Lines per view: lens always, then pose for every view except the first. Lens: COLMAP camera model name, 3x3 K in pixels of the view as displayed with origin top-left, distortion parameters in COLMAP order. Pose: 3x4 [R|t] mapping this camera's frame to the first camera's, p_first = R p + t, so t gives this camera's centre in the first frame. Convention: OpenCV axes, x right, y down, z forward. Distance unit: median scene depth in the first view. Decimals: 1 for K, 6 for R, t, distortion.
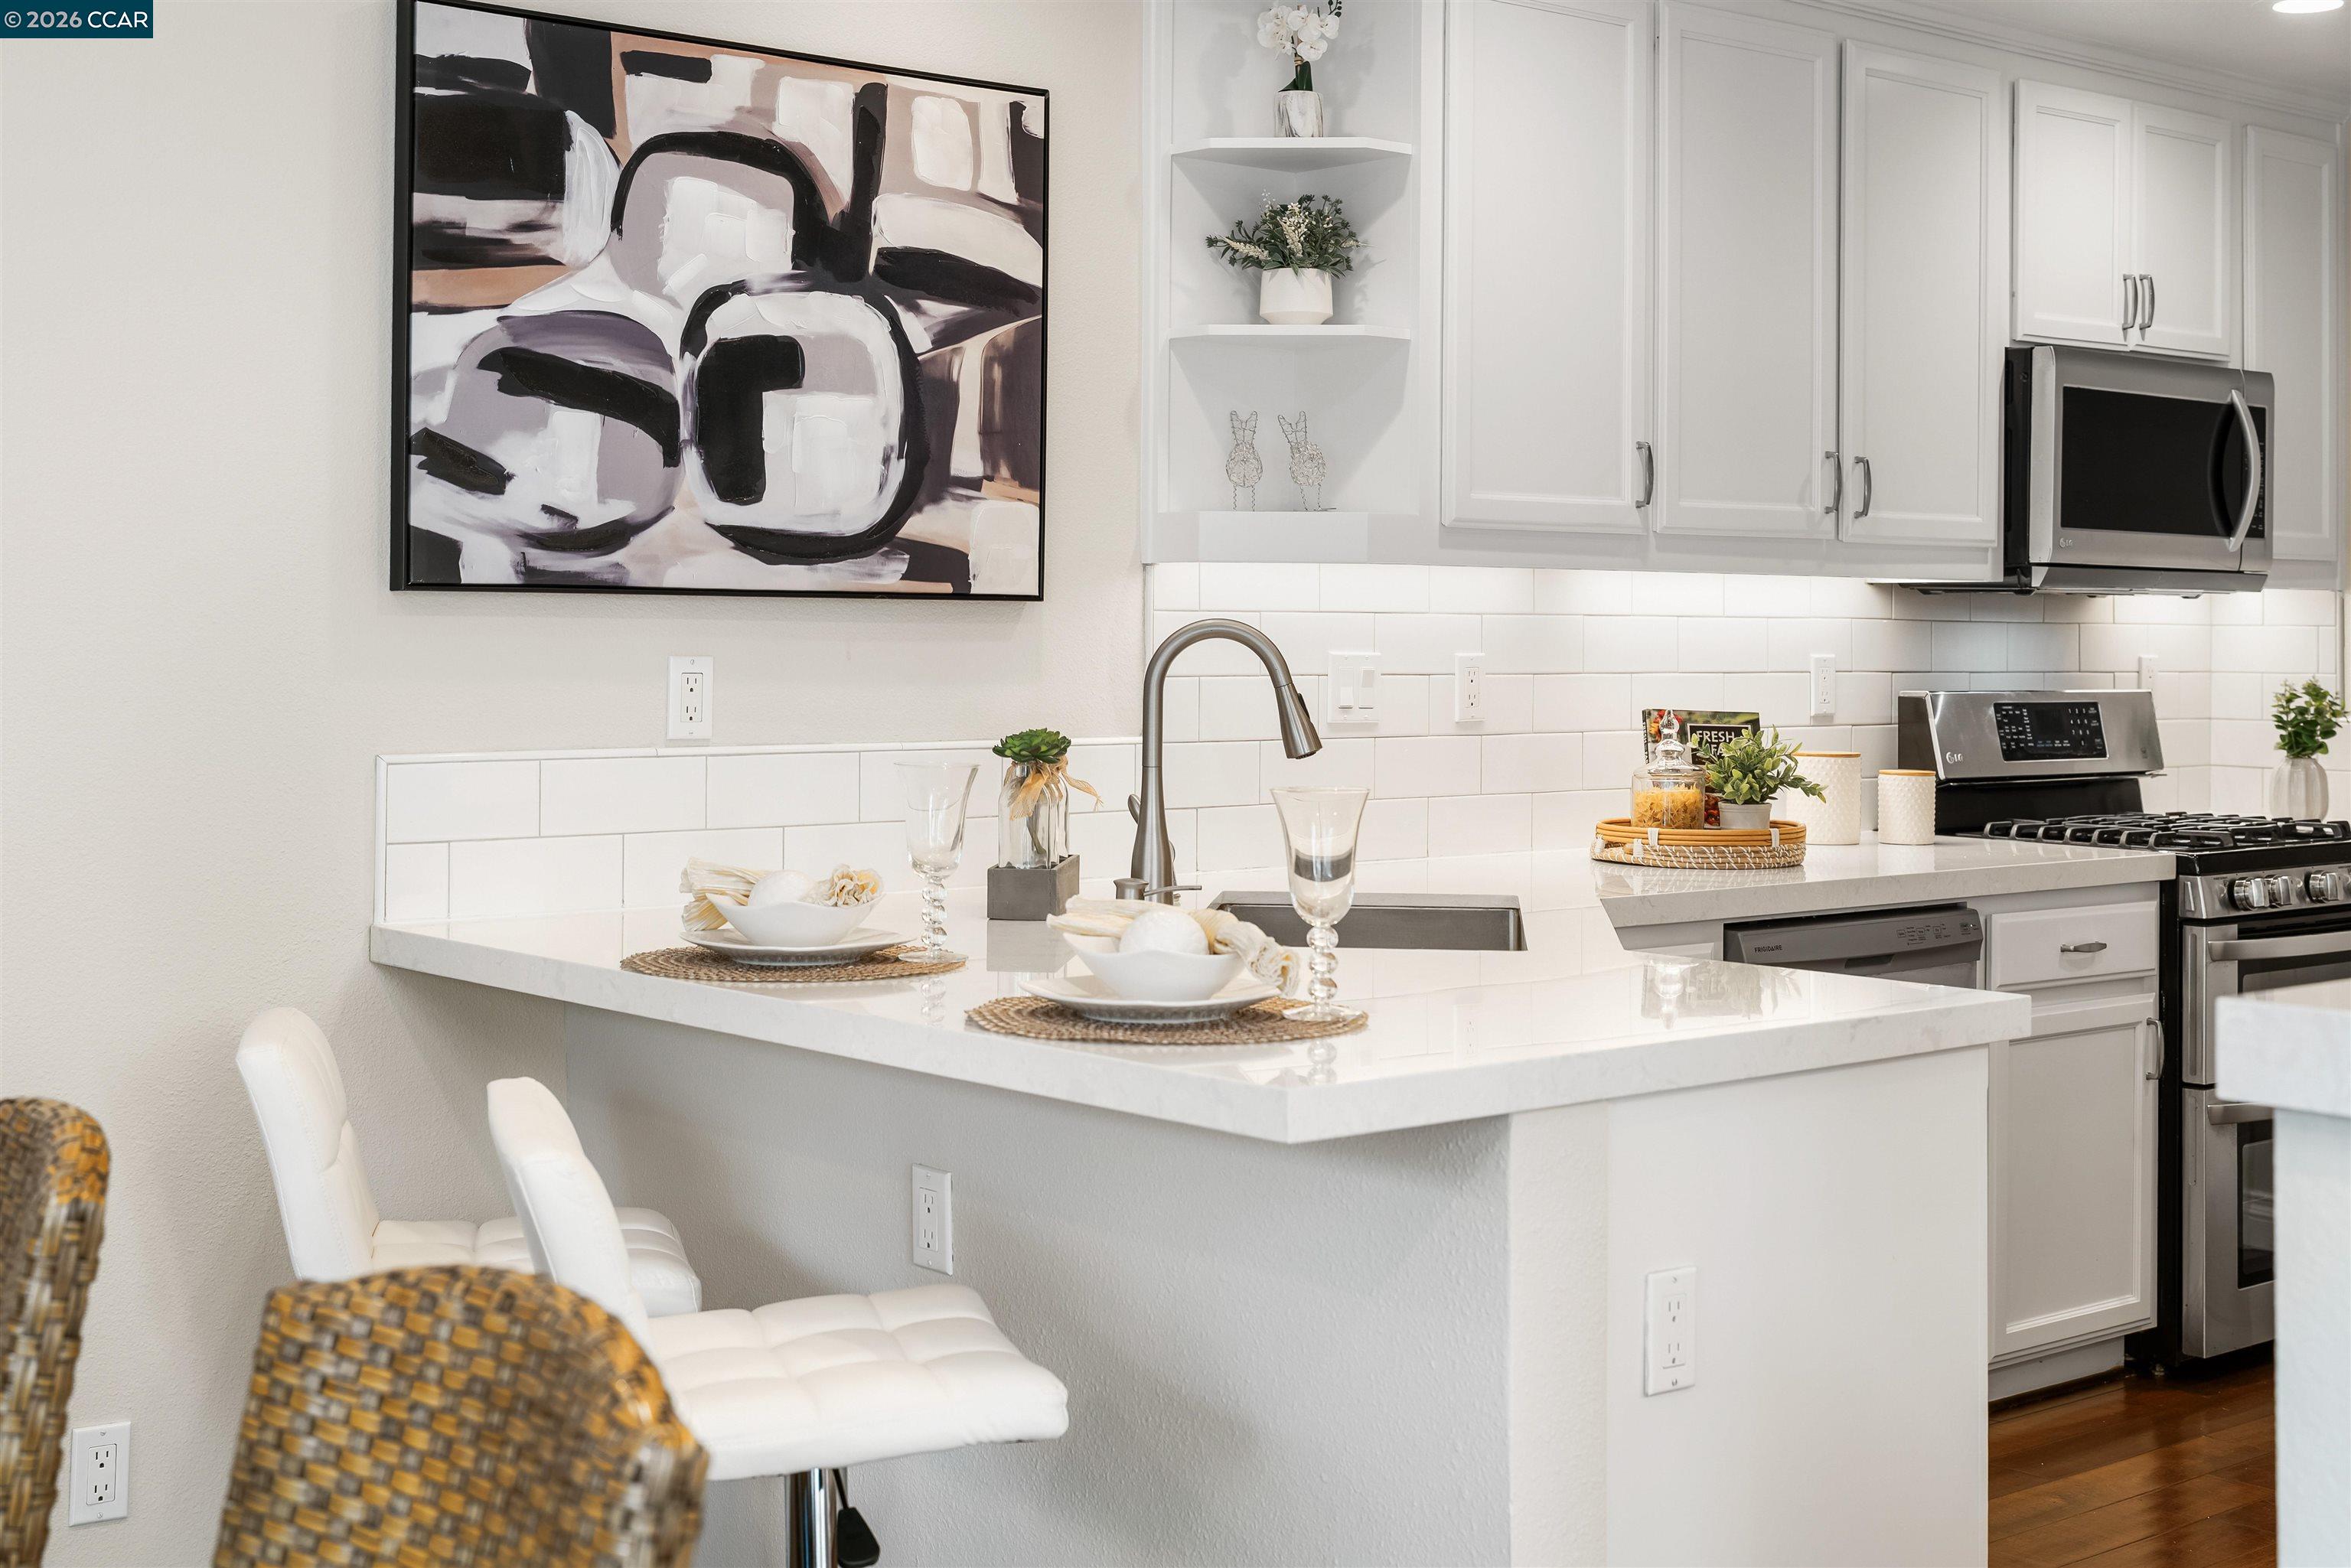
lens RADIAL K [[2925.6, 0, 1206.6], [0, 2925.6, 647.5], [0, 0, 1]] dist [-0.045276, 0.000000]
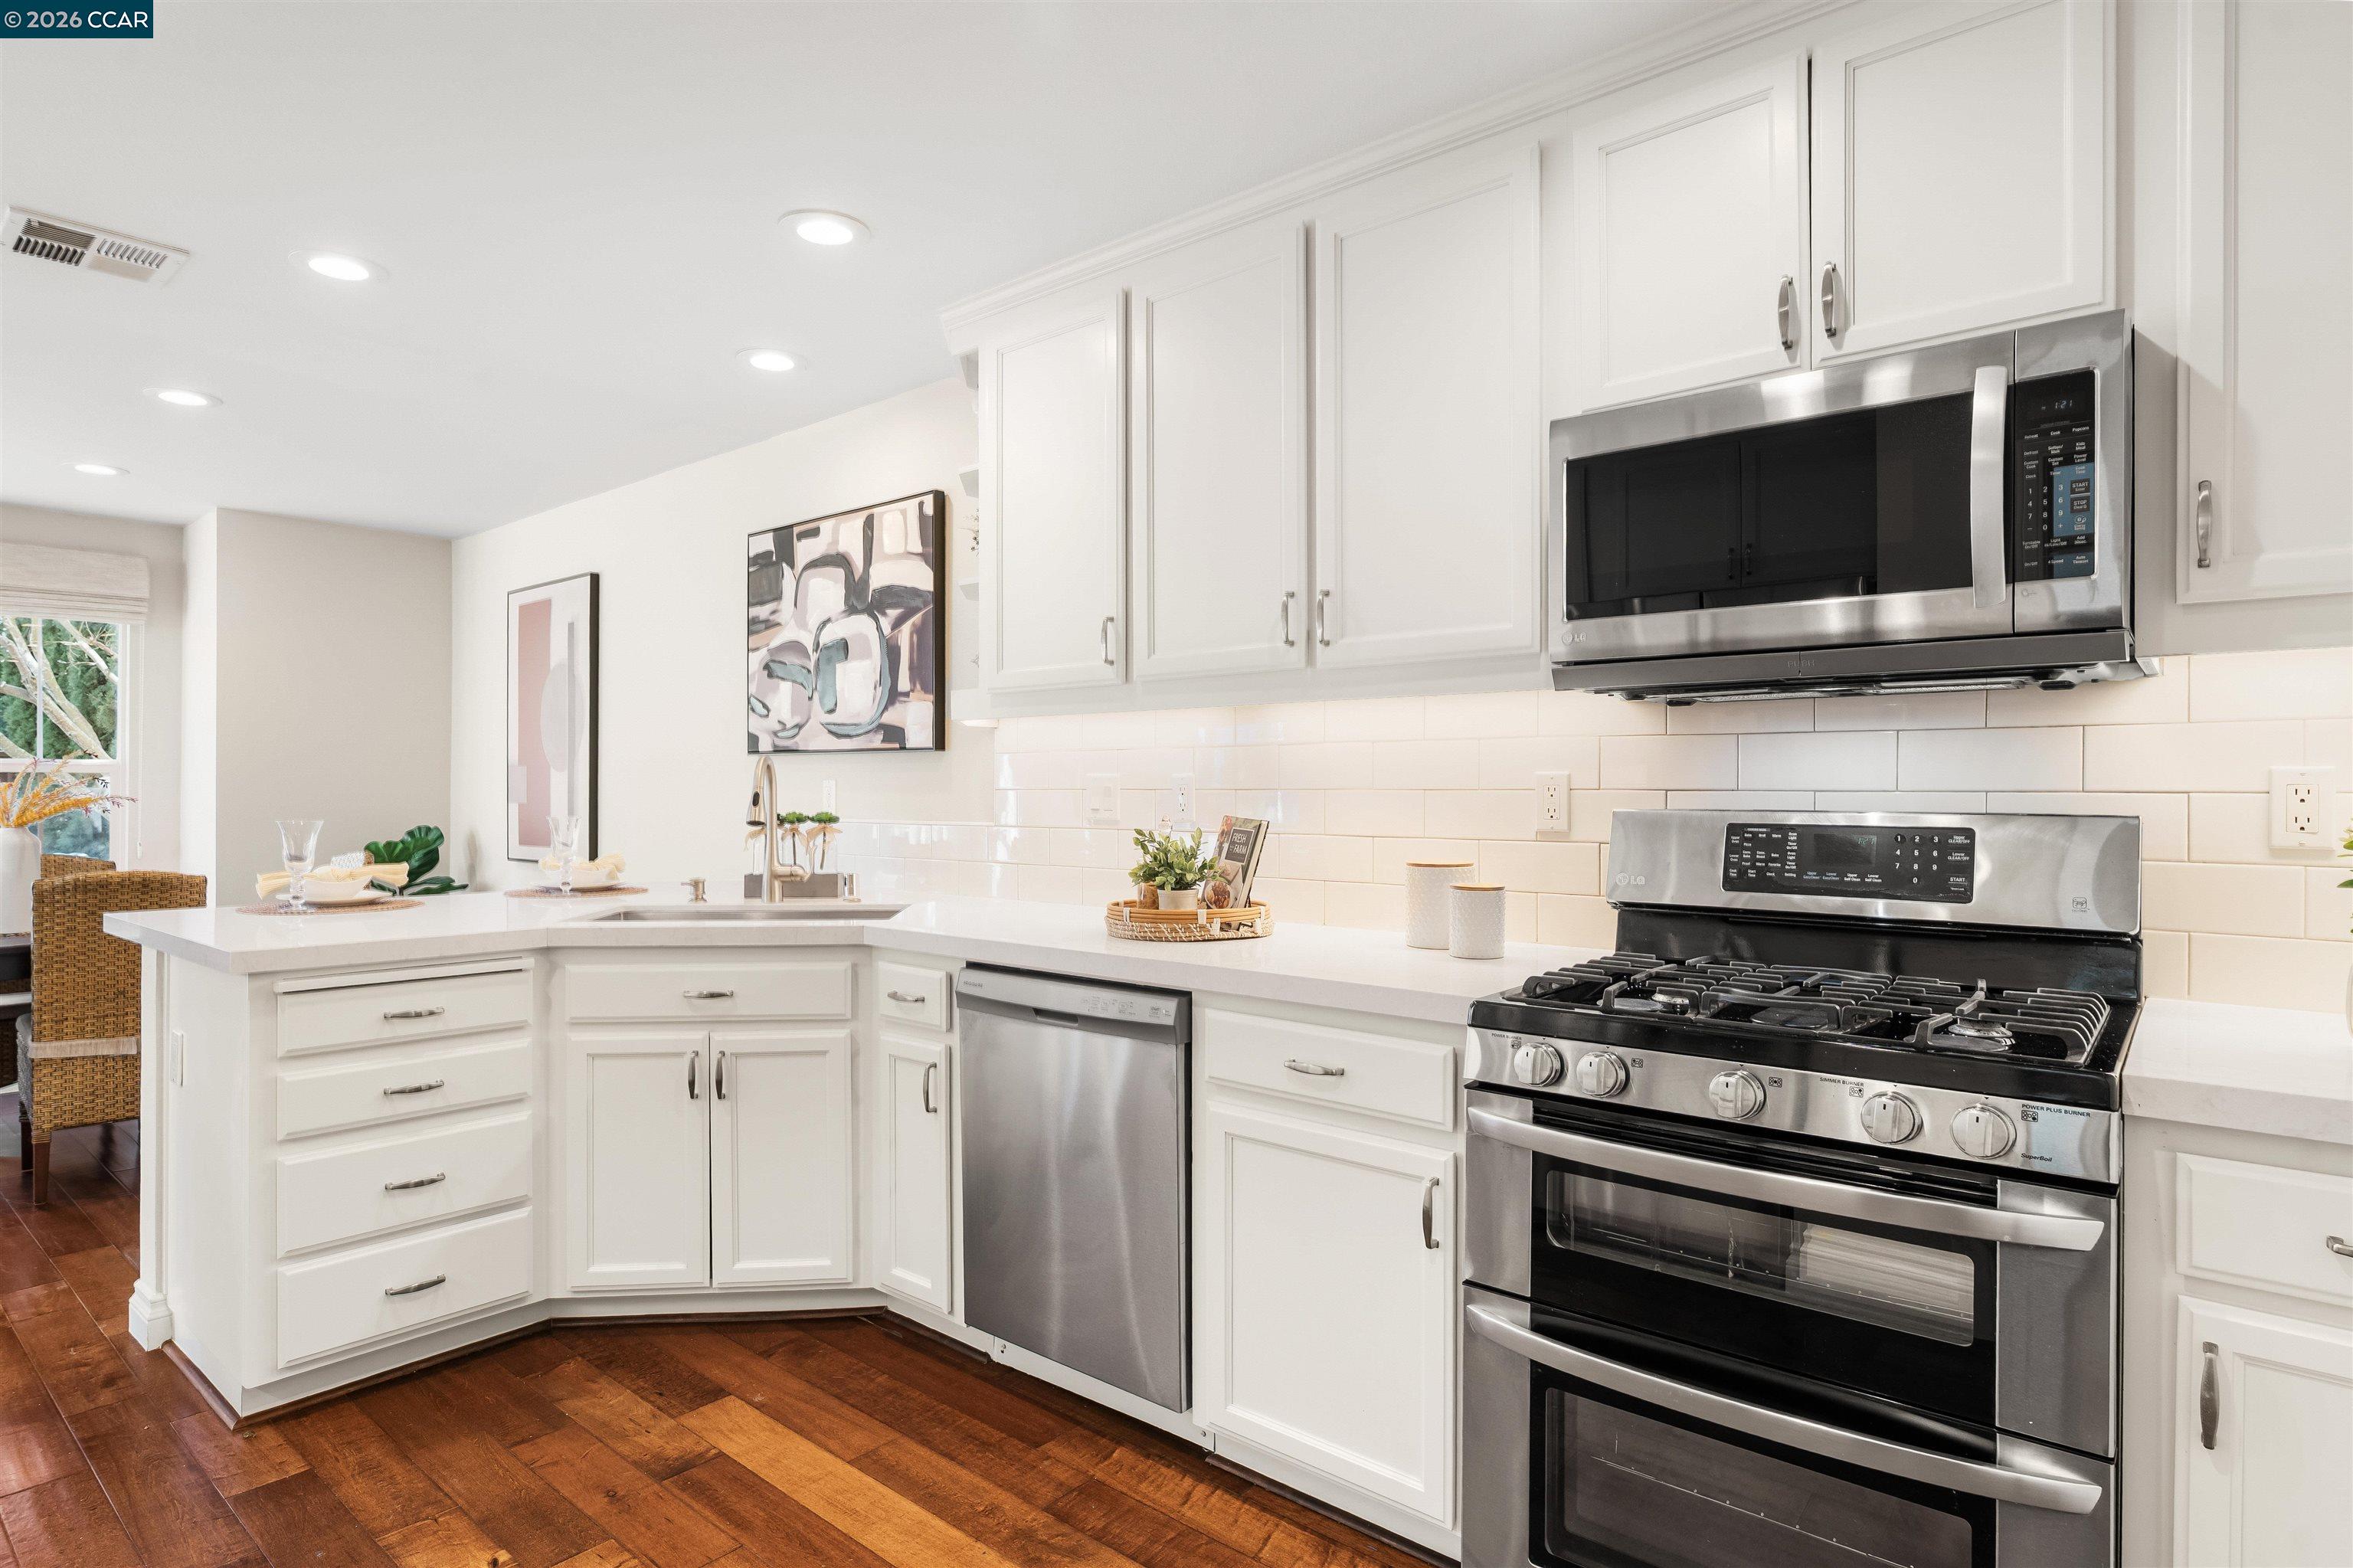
lens RADIAL K [[1266.0, 0, 1182.1], [0, 1266.0, 788.5], [0, 0, 1]] dist [-0.022342, 0.000118]
pose [[0.180922, -0.003531, -0.983491, 0.819896], [-0.000303, 0.999993, -0.003645, 0.012961], [0.983497, 0.000957, 0.180920, 1.023410]]
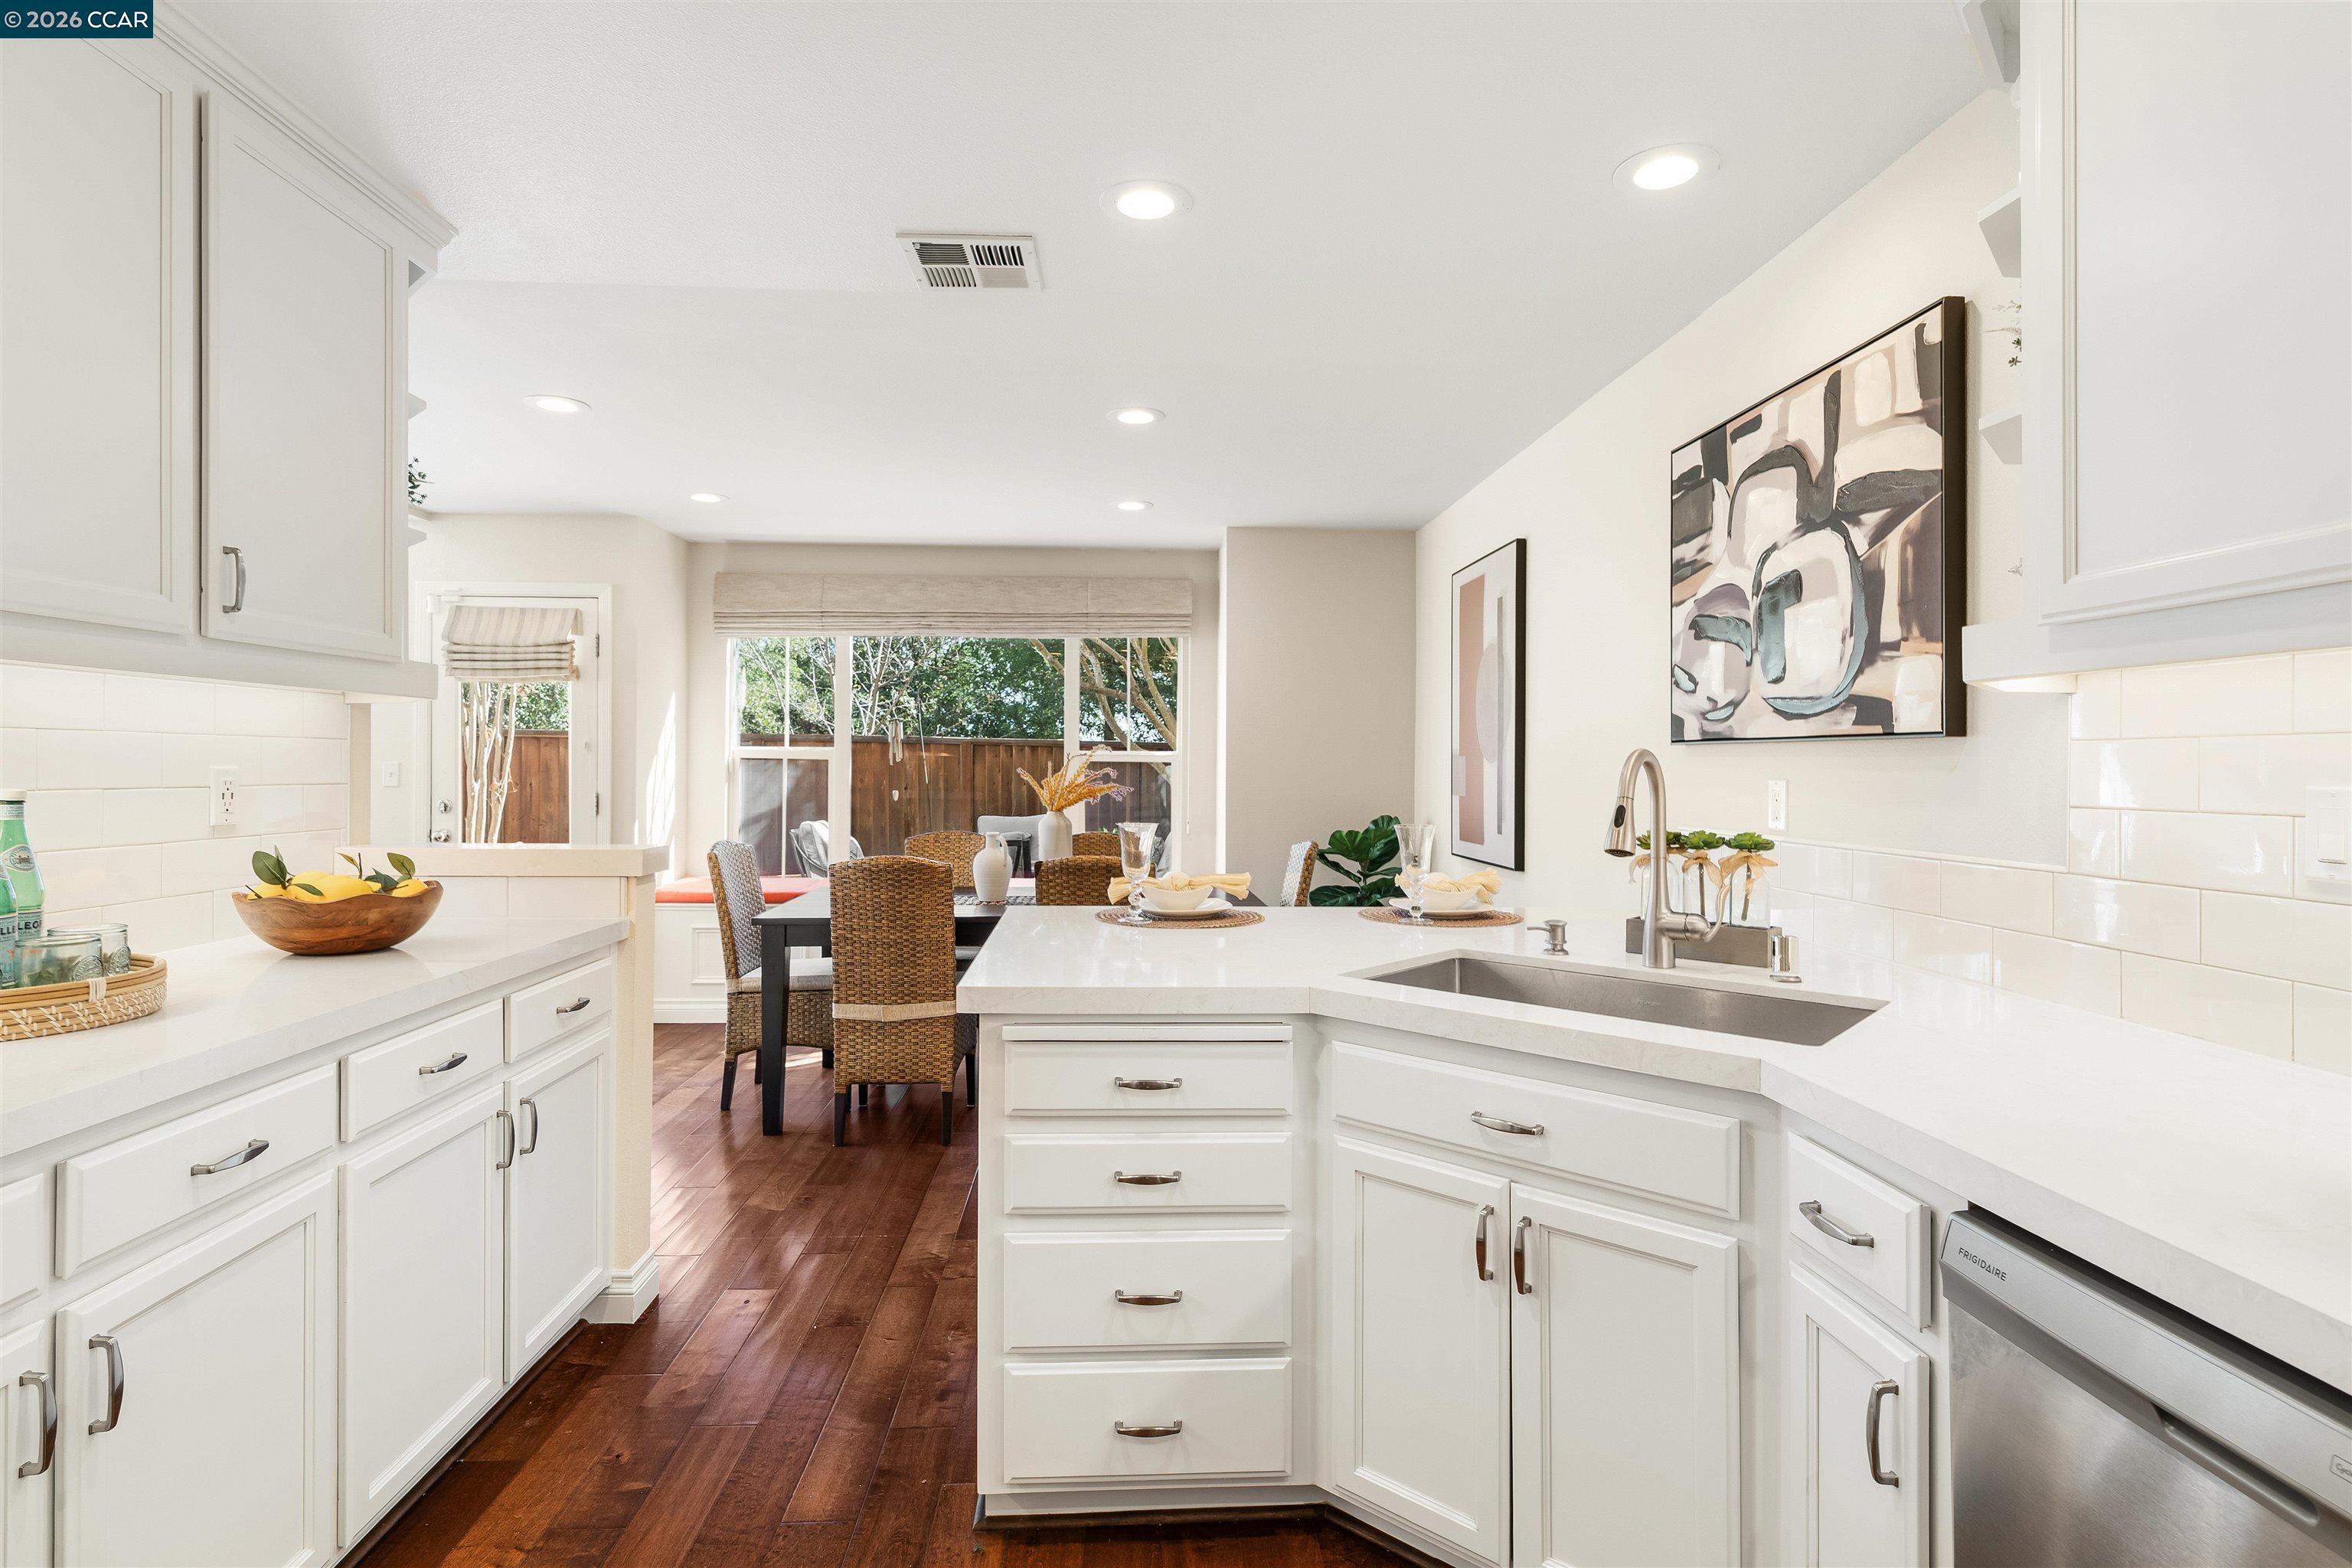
lens RADIAL K [[1177.5, 0, 1184.7], [0, 1177.5, 764.7], [0, 0, 1]] dist [-0.010361, 0.003197]
pose [[-0.588628, -0.006707, -0.808376, 0.507697], [-0.006100, 0.999974, -0.003855, -0.000758], [0.808381, 0.002662, -0.588654, 1.044247]]
